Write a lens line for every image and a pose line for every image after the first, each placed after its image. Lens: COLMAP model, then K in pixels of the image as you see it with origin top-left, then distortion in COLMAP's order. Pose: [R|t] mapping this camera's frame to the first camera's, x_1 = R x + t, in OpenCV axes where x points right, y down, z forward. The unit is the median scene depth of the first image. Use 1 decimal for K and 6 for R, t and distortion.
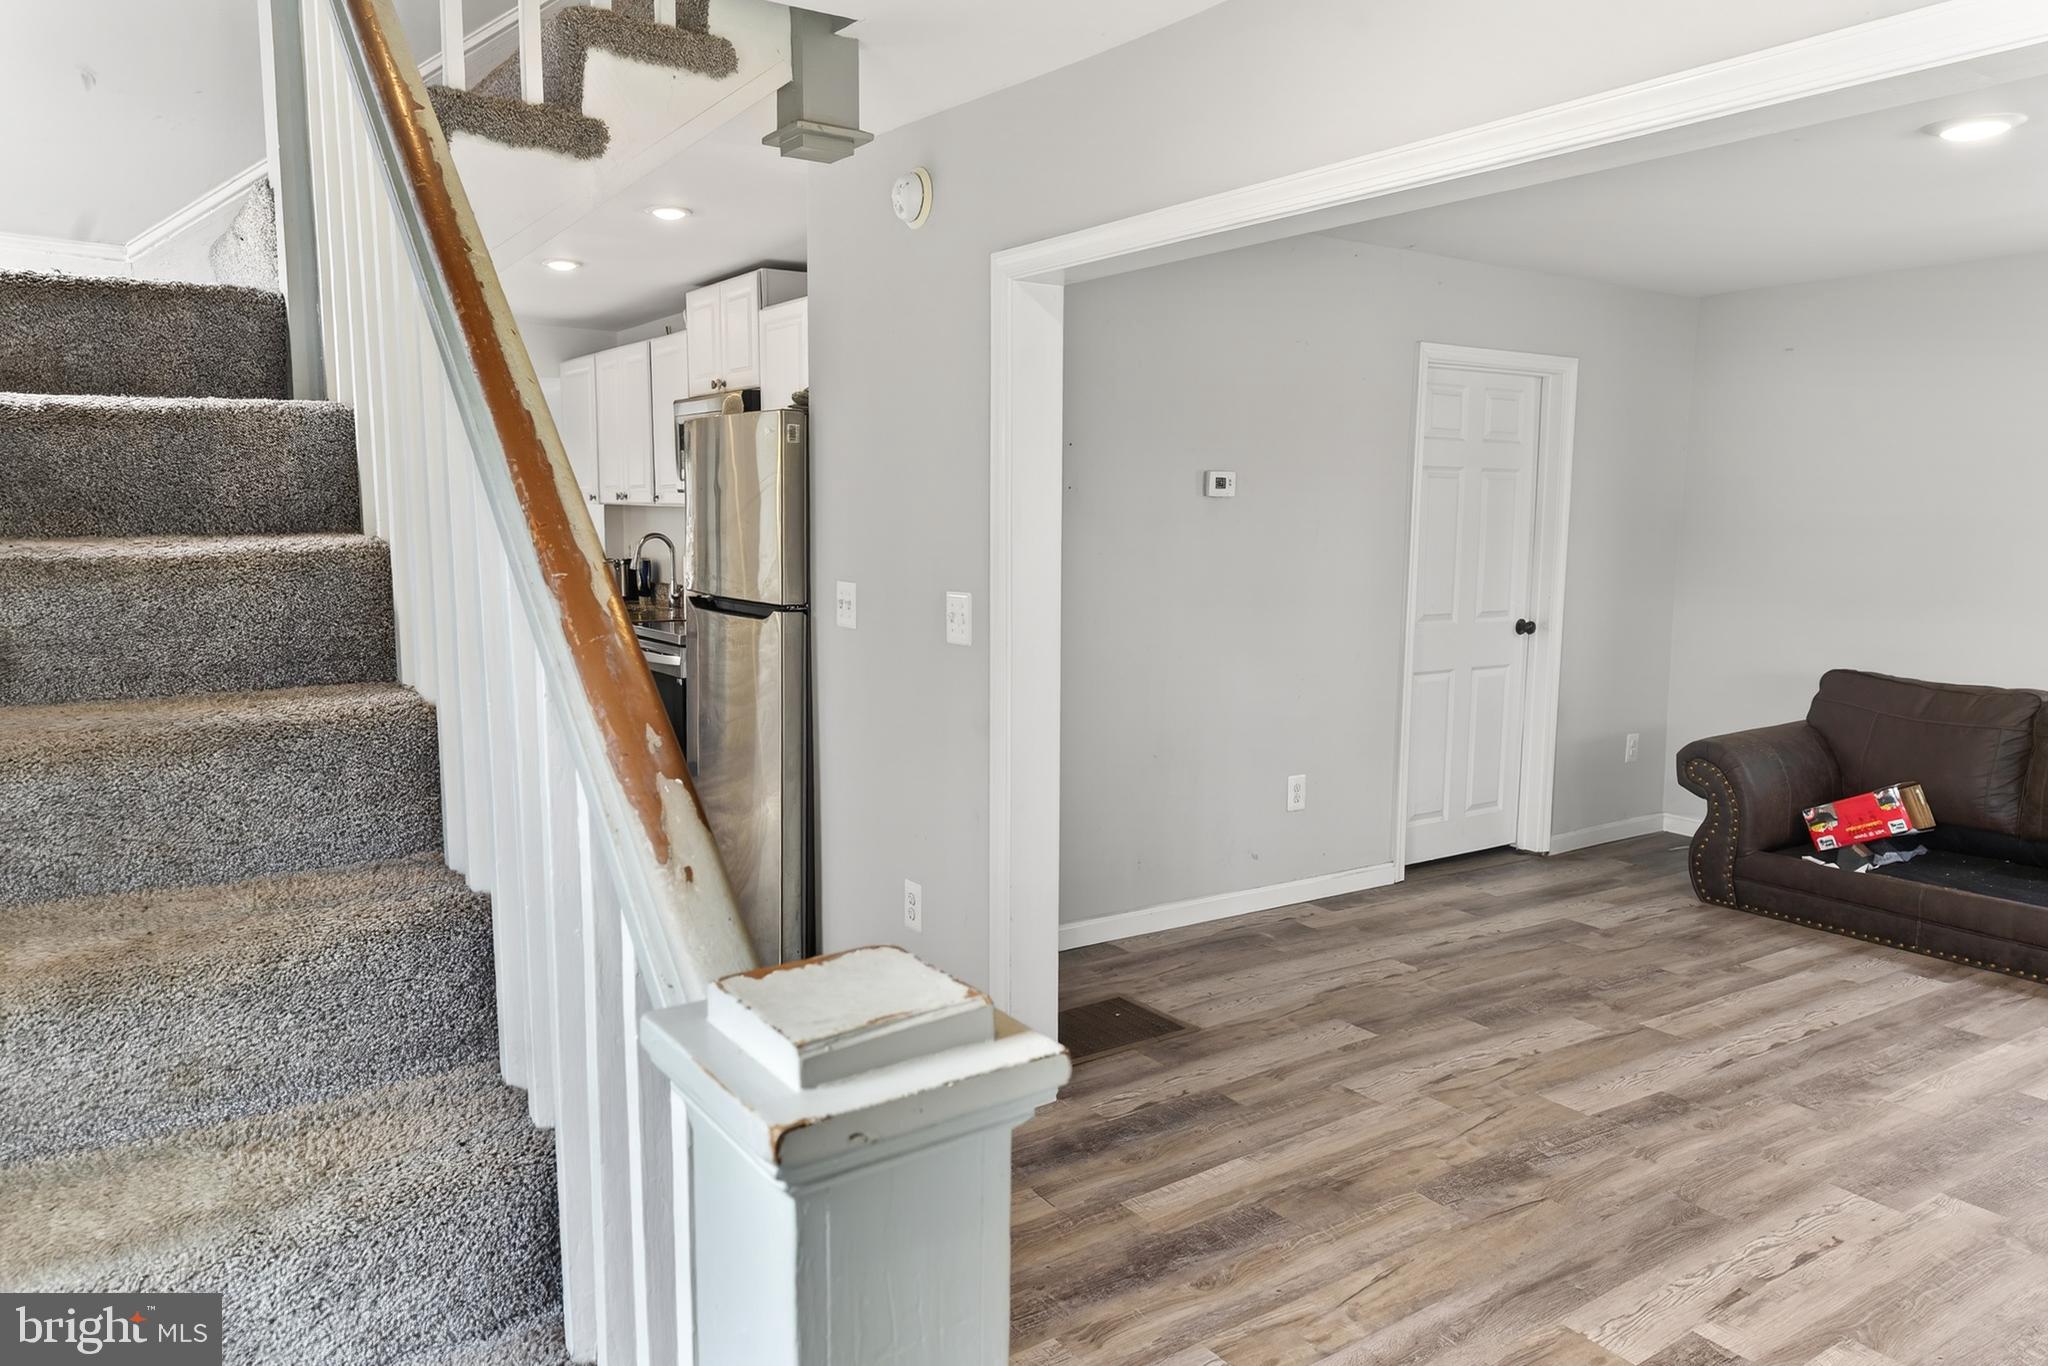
lens RADIAL K [[1376.4, 0, 1024.0], [0, 1376.4, 683.0], [0, 0, 1]] dist [0.029741, -0.003127]
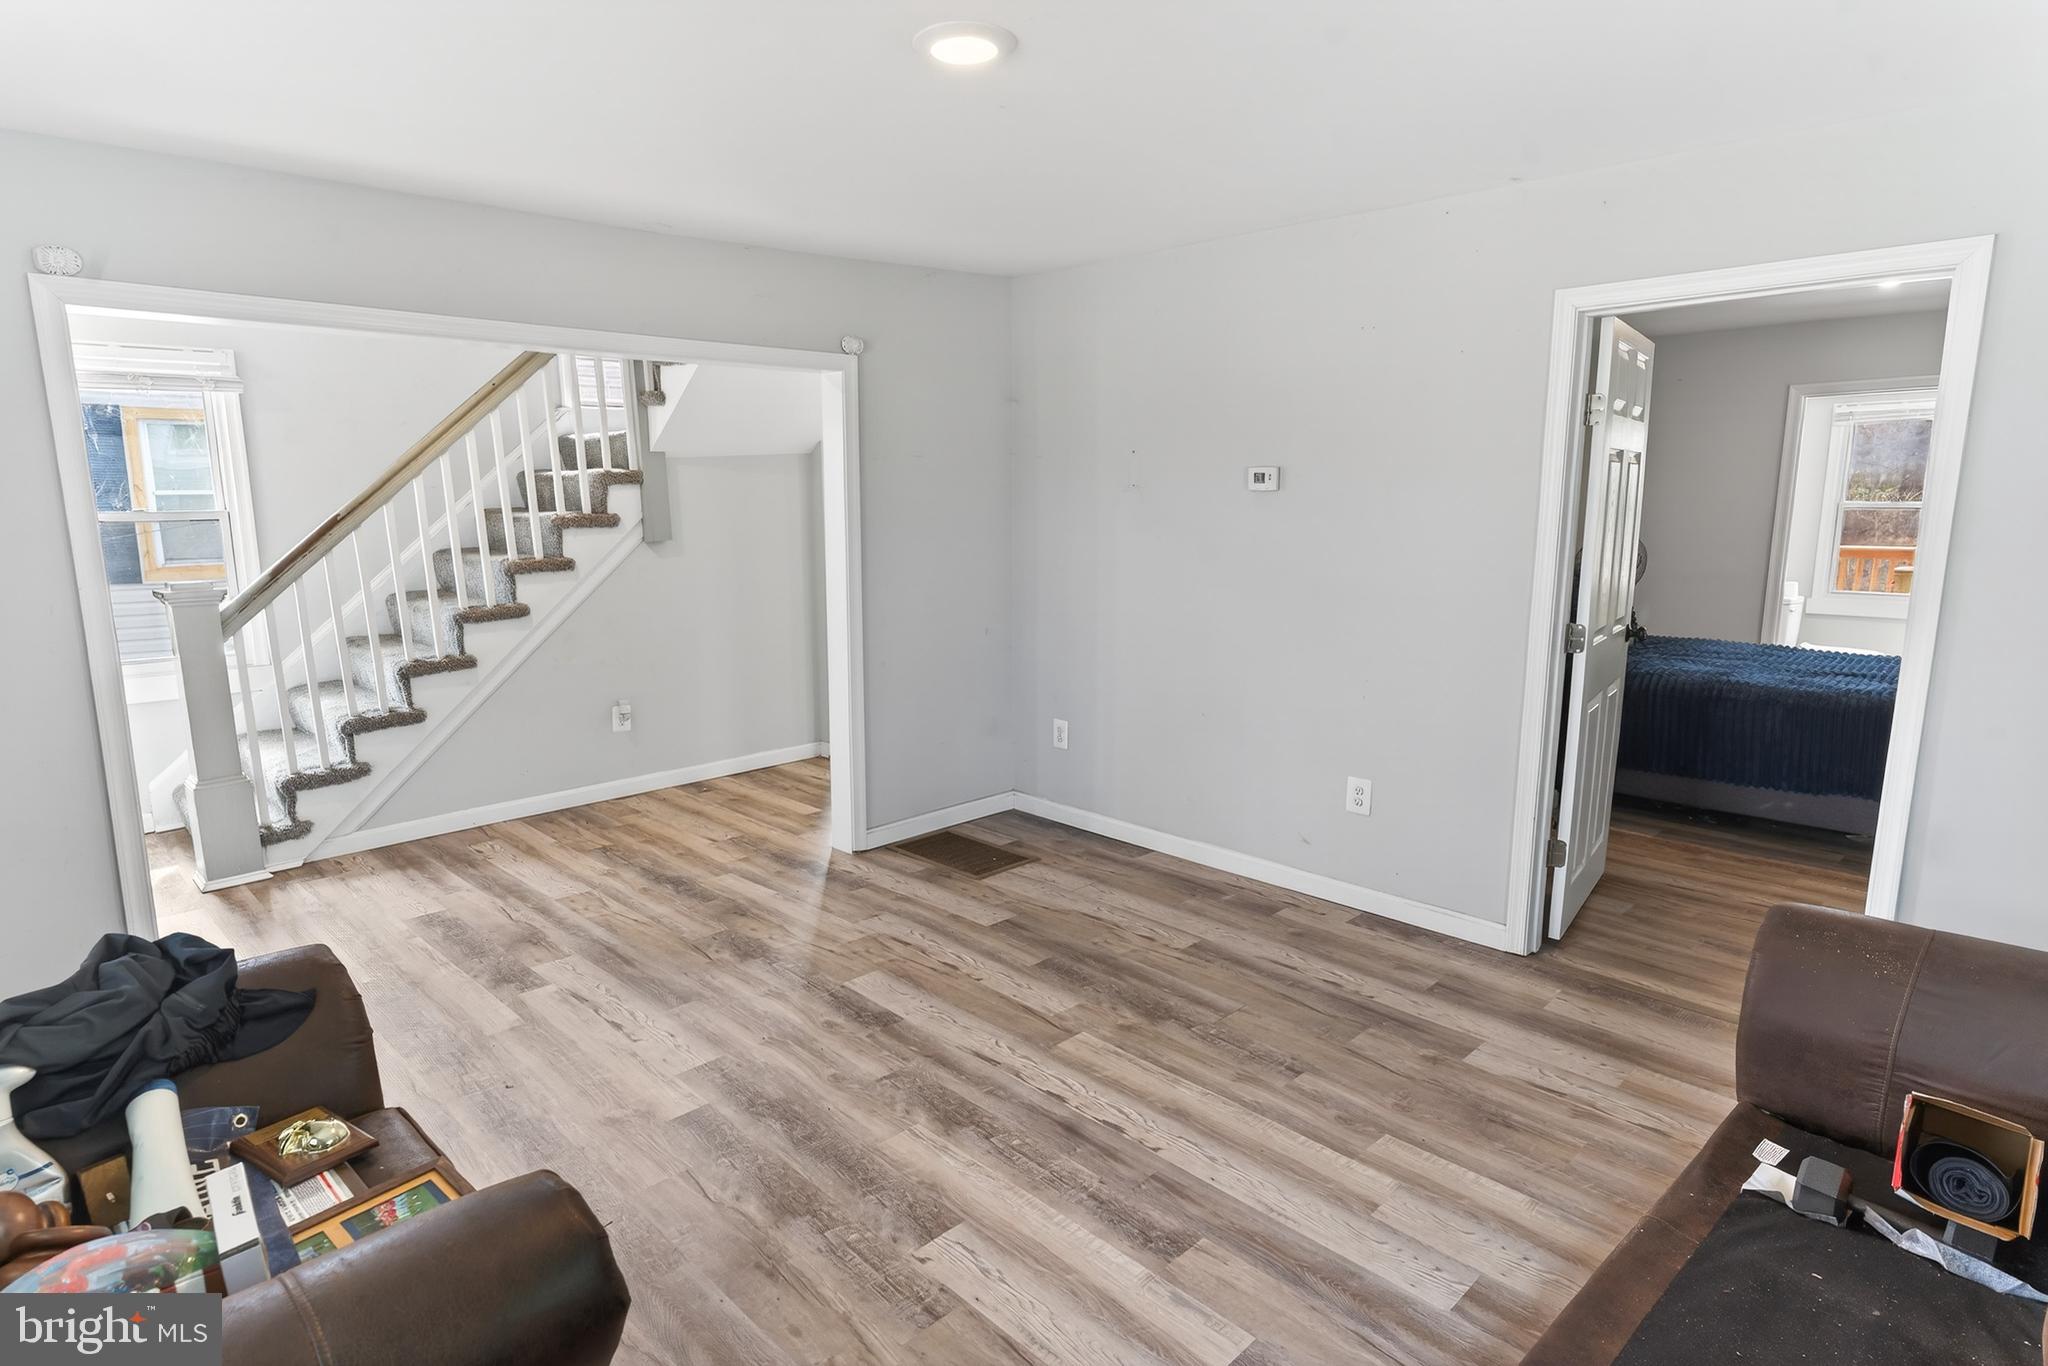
lens RADIAL K [[1099.8, 0, 1024.0], [0, 1099.8, 683.0], [0, 0, 1]] dist [0.013141, 0.000327]
pose [[0.186339, 0.152276, -0.970613, 1.114948], [-0.120365, 0.984012, 0.131270, -0.089426], [0.975085, 0.092367, 0.201688, 0.757690]]
